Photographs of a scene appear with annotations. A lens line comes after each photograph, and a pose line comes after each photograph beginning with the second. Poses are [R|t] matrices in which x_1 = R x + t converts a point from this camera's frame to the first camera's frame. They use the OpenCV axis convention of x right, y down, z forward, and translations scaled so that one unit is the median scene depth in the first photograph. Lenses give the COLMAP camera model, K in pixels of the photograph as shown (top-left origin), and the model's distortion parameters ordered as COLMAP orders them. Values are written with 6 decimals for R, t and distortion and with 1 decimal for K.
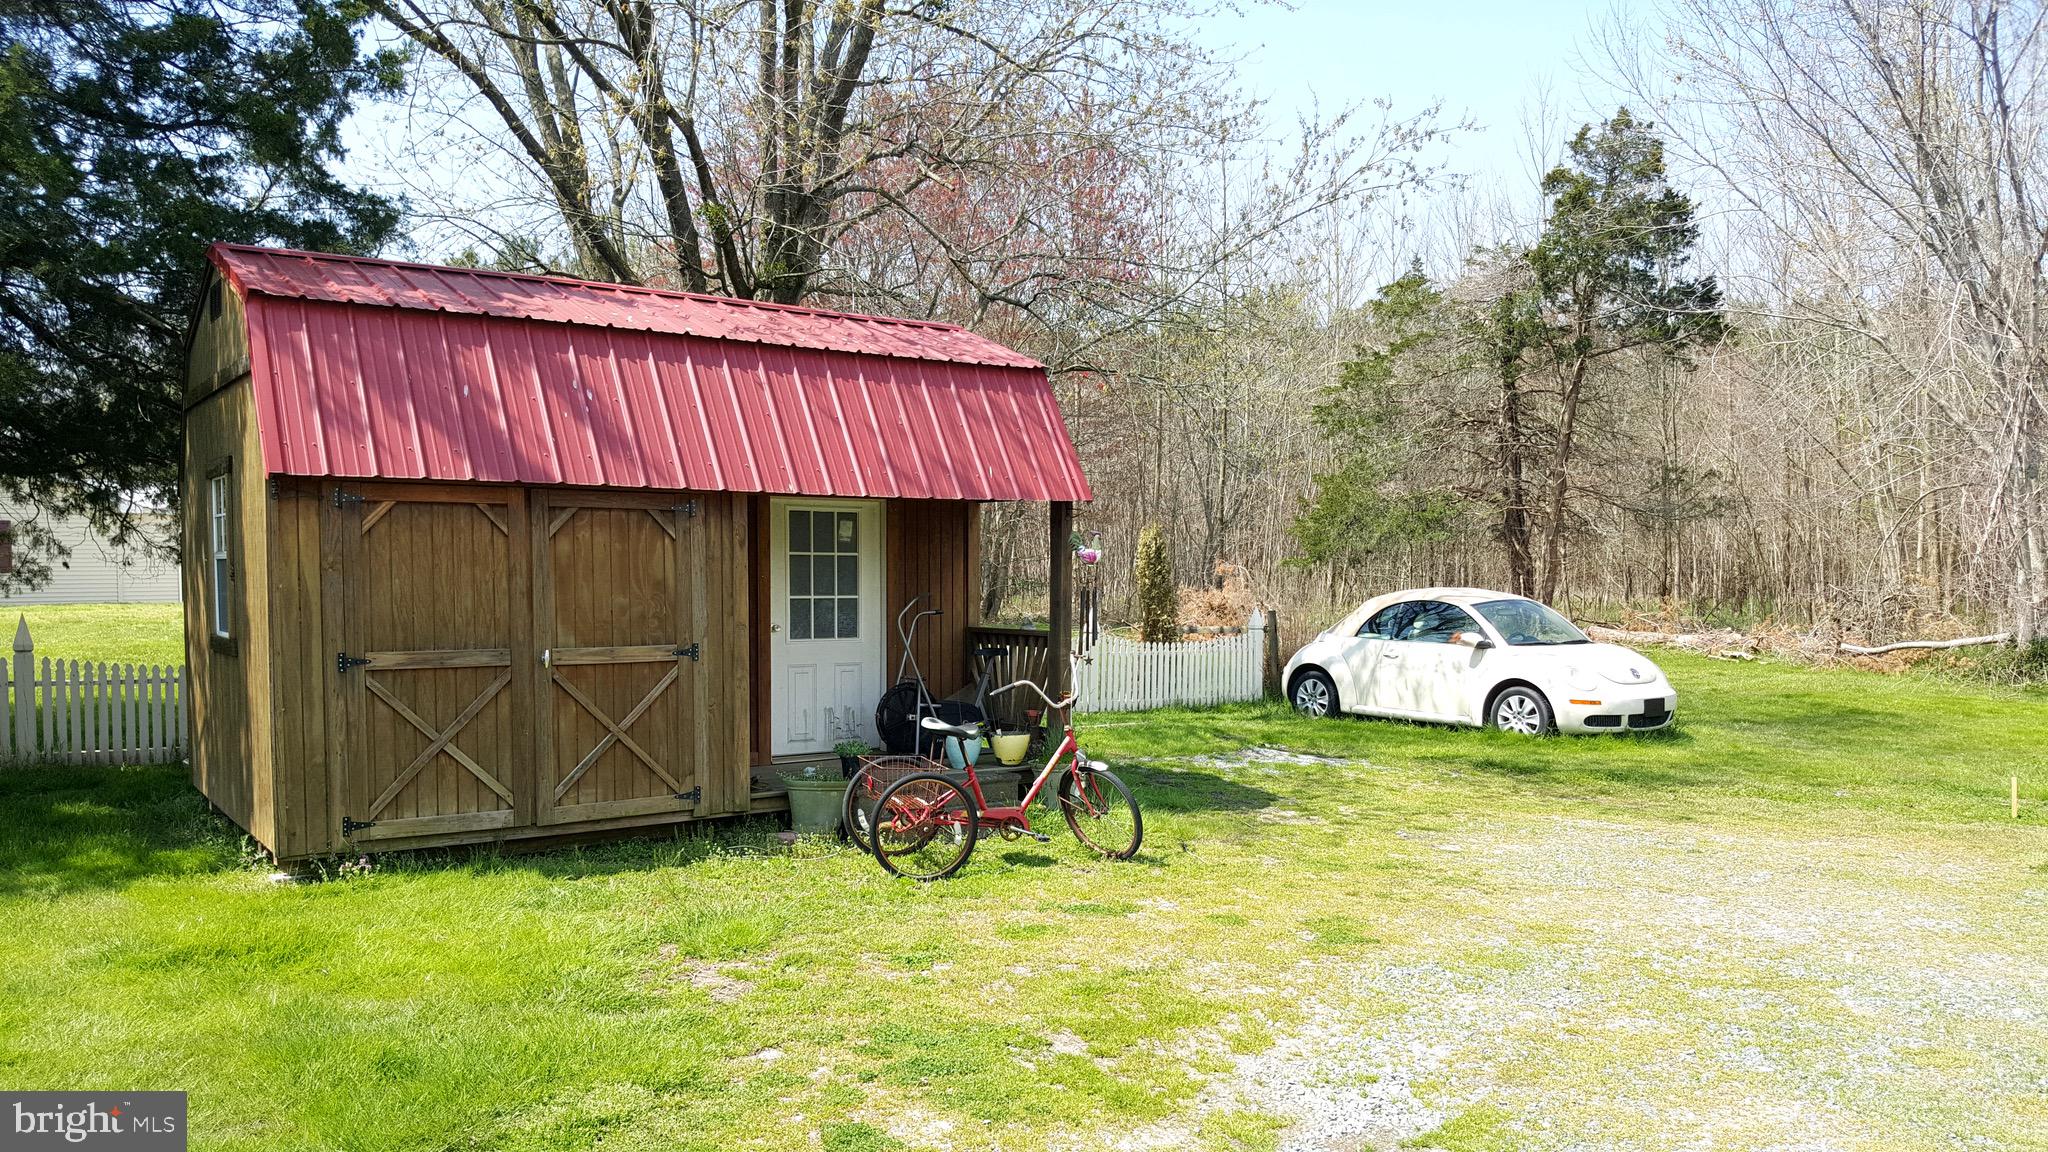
lens RADIAL K [[1517.8, 0, 1024.6], [0, 1517.8, 580.4], [0, 0, 1]] dist [0.044733, -0.088398]
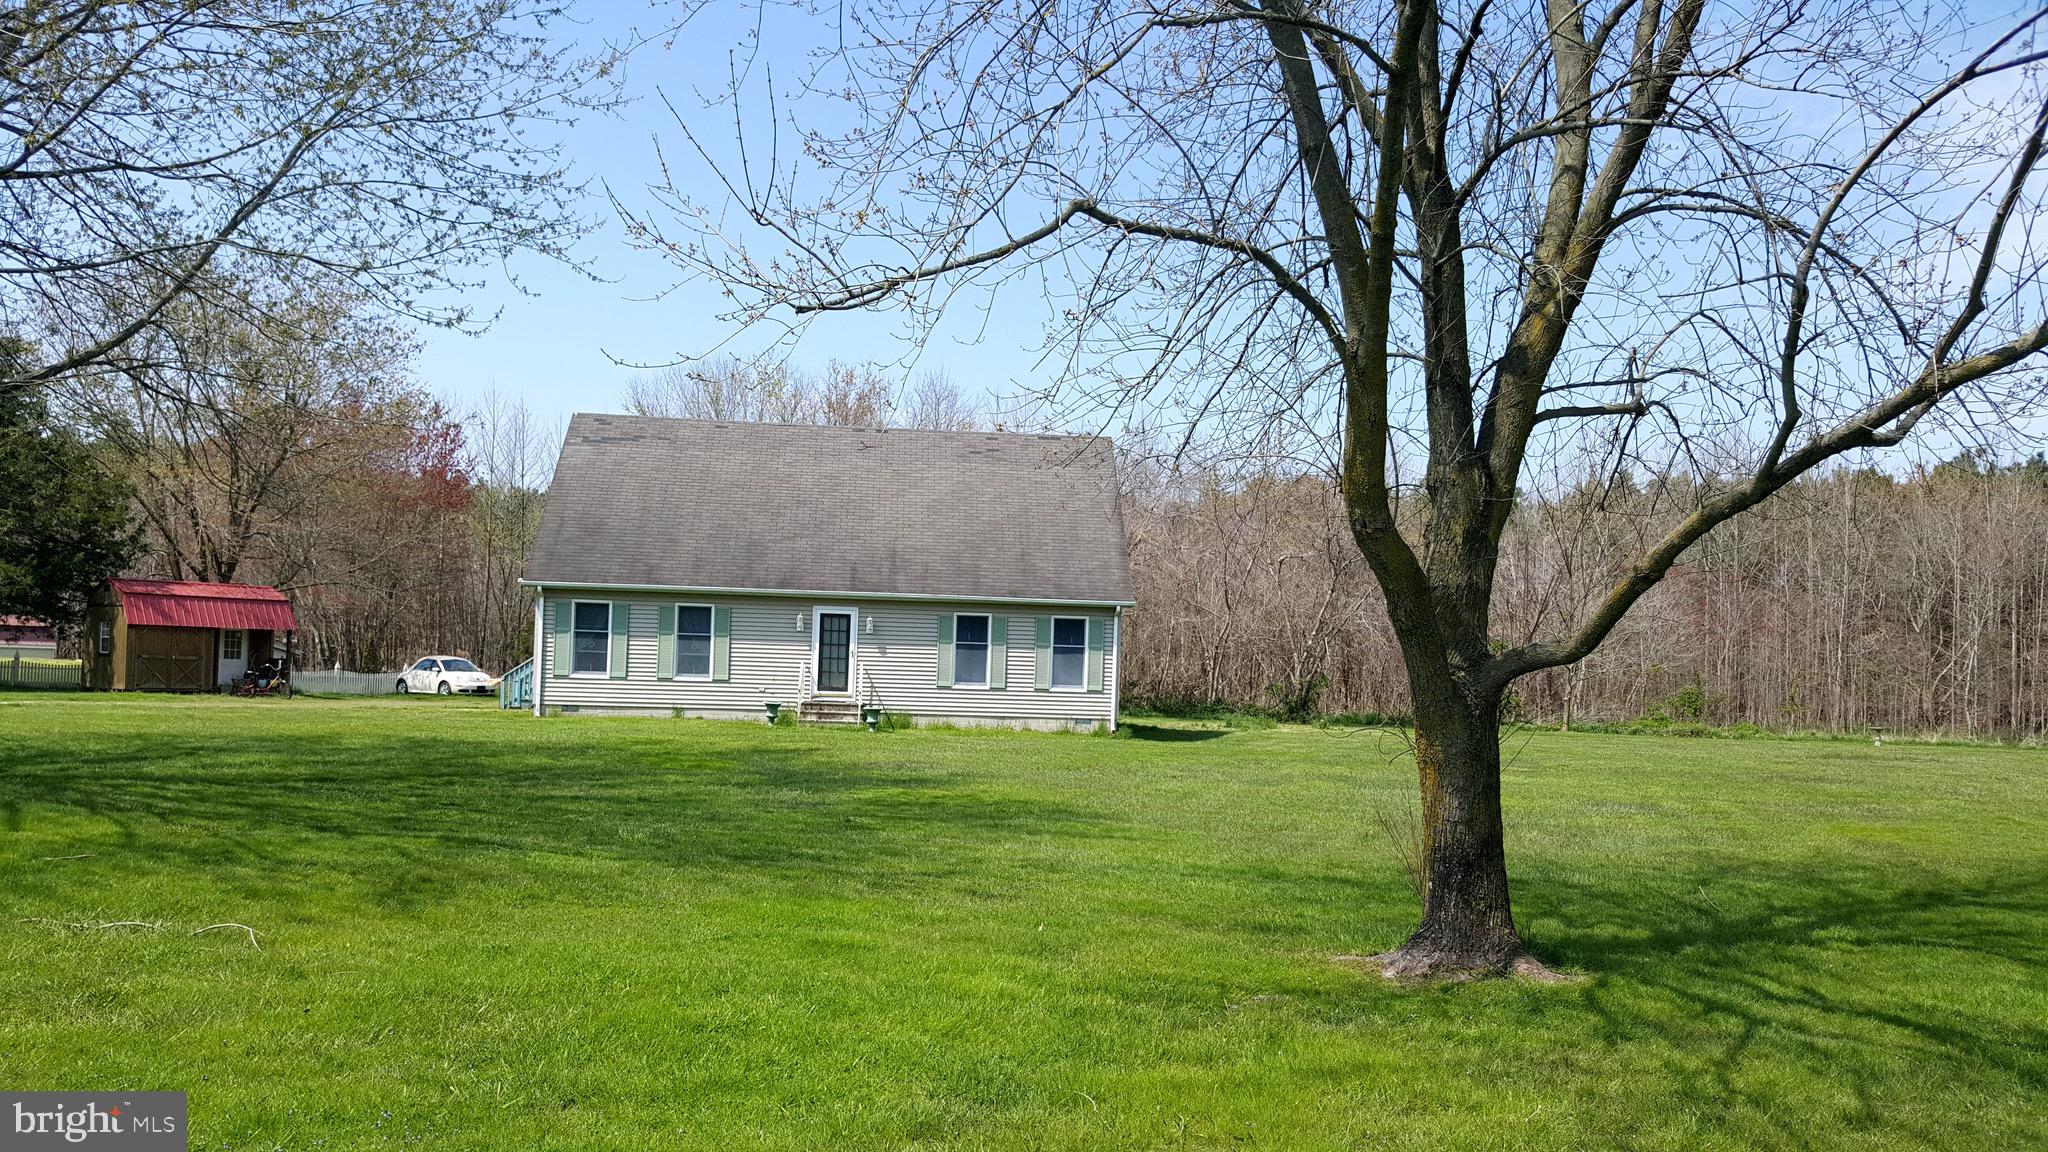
lens RADIAL K [[1643.0, 0, 1032.1], [0, 1643.0, 593.5], [0, 0, 1]] dist [0.017068, -0.033663]
pose [[0.960713, 0.037841, 0.274952, 0.675521], [-0.022144, 0.997954, -0.059973, 0.071980], [-0.276659, 0.051528, 0.959586, -3.686992]]
